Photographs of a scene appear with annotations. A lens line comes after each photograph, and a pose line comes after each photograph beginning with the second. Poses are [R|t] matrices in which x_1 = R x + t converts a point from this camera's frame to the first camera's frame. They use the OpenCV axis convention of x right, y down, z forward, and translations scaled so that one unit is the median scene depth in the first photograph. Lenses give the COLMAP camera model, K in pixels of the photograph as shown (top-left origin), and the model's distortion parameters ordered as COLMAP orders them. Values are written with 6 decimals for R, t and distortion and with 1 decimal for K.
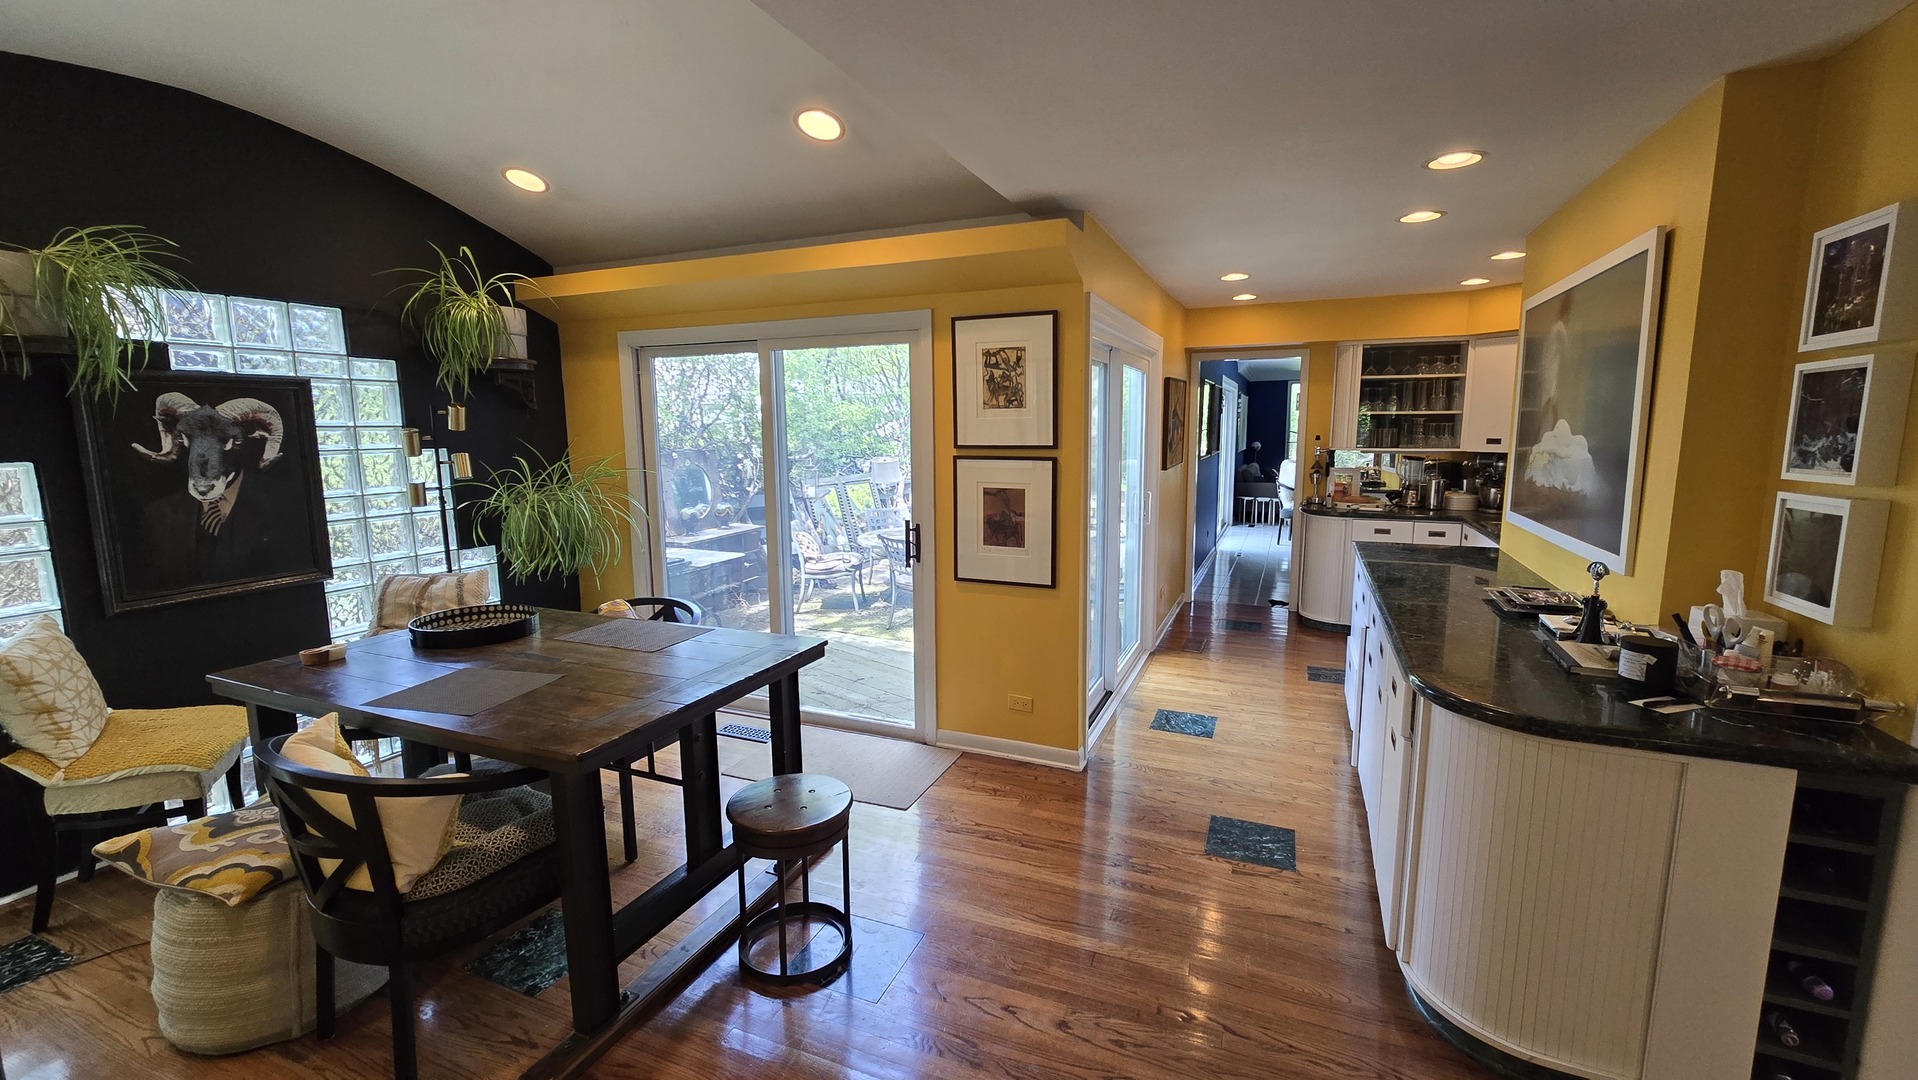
lens RADIAL K [[768.8, 0, 961.8], [0, 768.8, 532.6], [0, 0, 1]] dist [-0.001440, 0.000009]
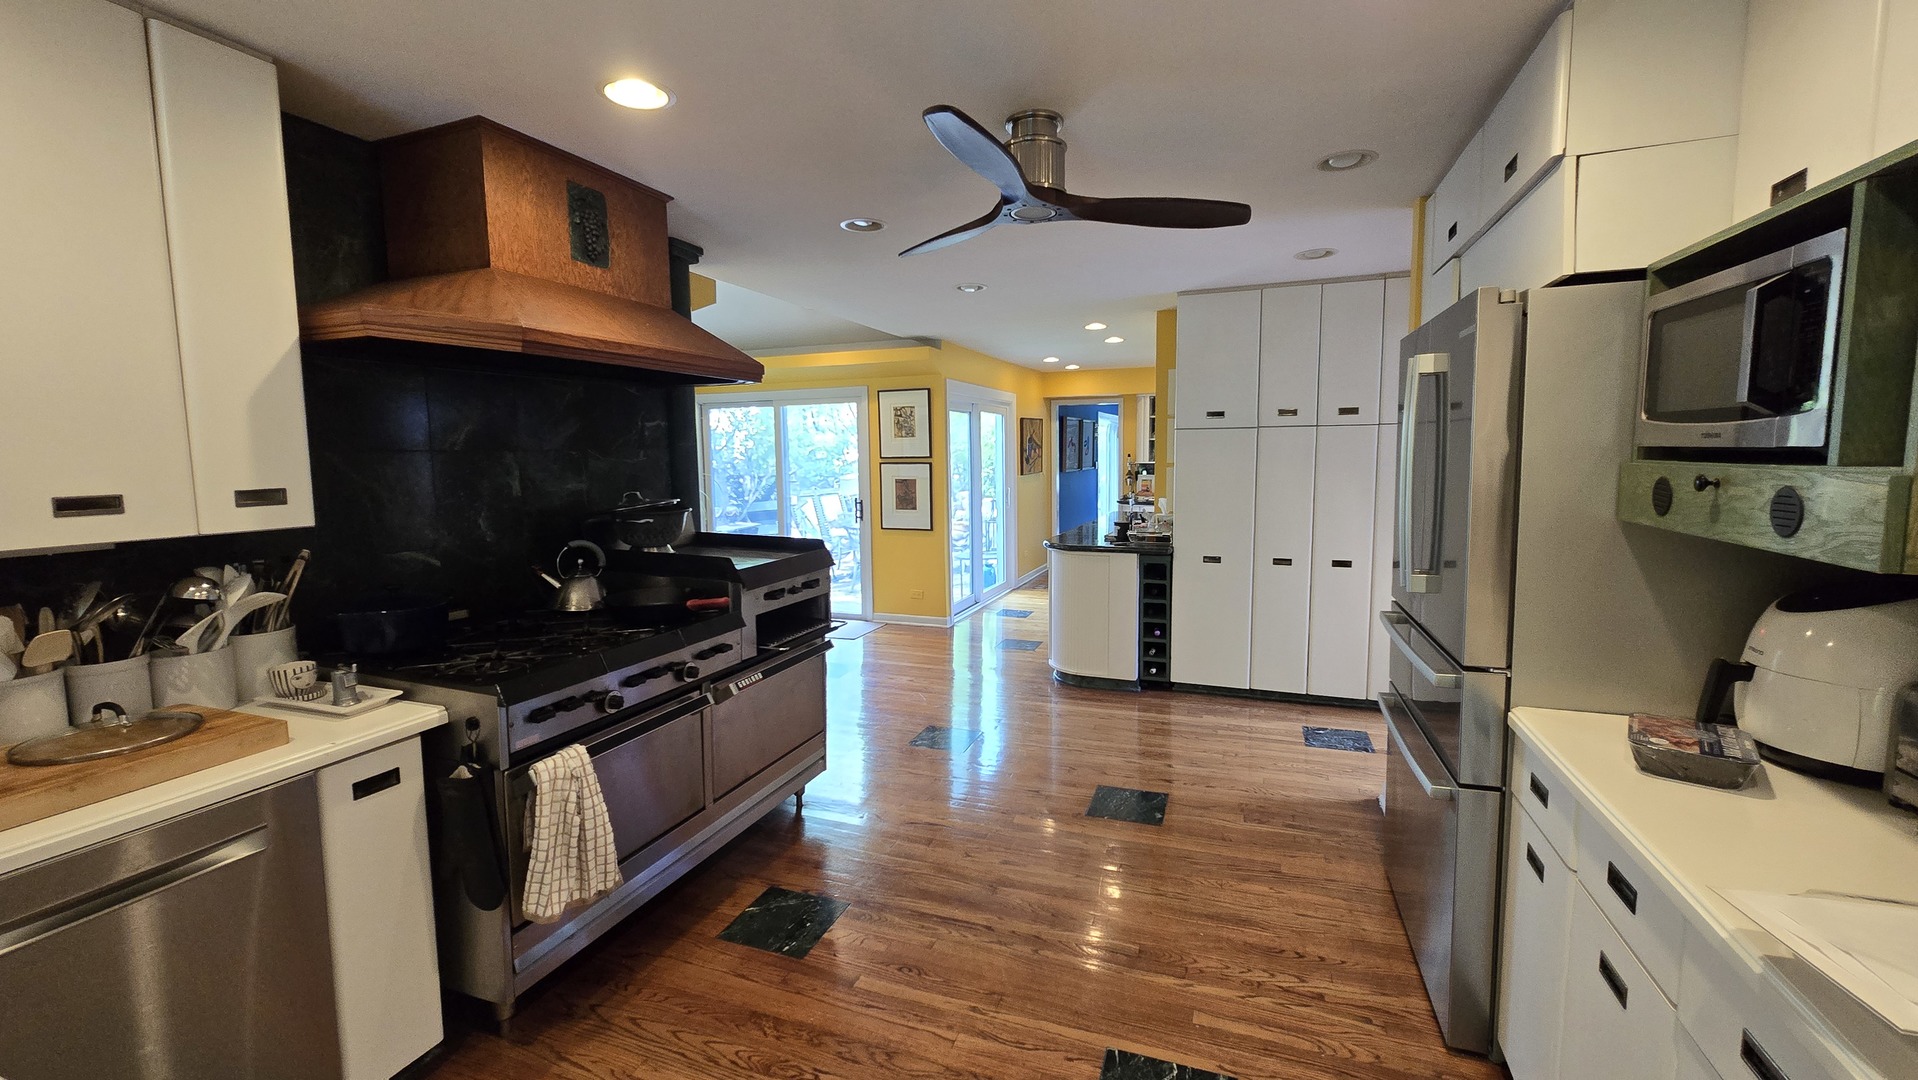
lens RADIAL K [[768.8, 0, 961.8], [0, 768.8, 532.6], [0, 0, 1]] dist [-0.001440, 0.000009]
pose [[0.999337, -0.010701, 0.034790, 0.124765], [0.011958, 0.999275, -0.036138, 0.144267], [-0.034378, 0.036530, 0.998741, -0.897164]]
